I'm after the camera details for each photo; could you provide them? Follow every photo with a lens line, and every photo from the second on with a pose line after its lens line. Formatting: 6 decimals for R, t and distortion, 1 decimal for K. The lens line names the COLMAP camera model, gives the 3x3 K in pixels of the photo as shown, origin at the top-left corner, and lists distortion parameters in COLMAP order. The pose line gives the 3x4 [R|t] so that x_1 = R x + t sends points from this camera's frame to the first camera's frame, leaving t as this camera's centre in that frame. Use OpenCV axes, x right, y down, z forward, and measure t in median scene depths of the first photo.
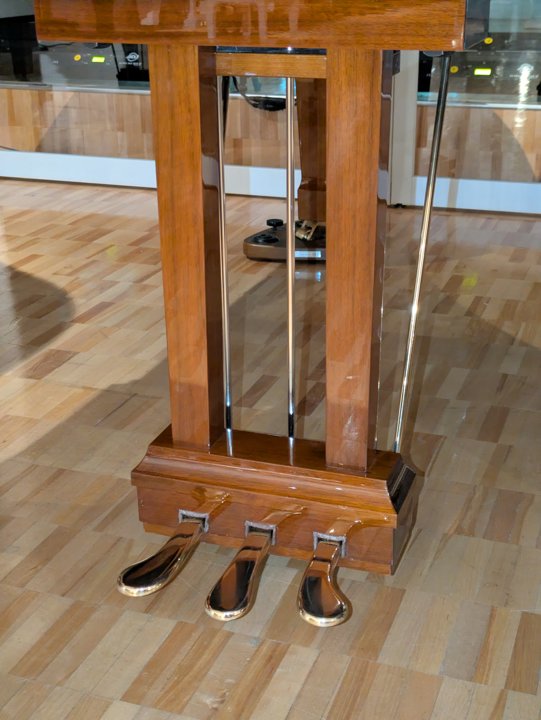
lens RADIAL K [[1072.2, 0, 270.5], [0, 1072.2, 360.0], [0, 0, 1]] dist [0.114242, 0.025888]
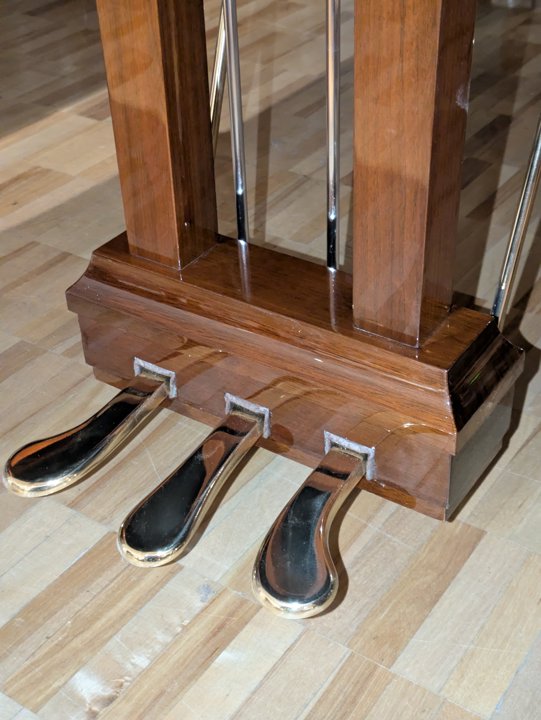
lens RADIAL K [[1040.9, 0, 269.9], [0, 1040.9, 336.8], [0, 0, 1]] dist [-0.003101, -0.001721]
pose [[0.966341, 0.121469, -0.226781, 0.135097], [-0.067260, 0.970142, 0.233025, -0.020530], [0.248315, -0.209929, 0.945658, 0.472148]]
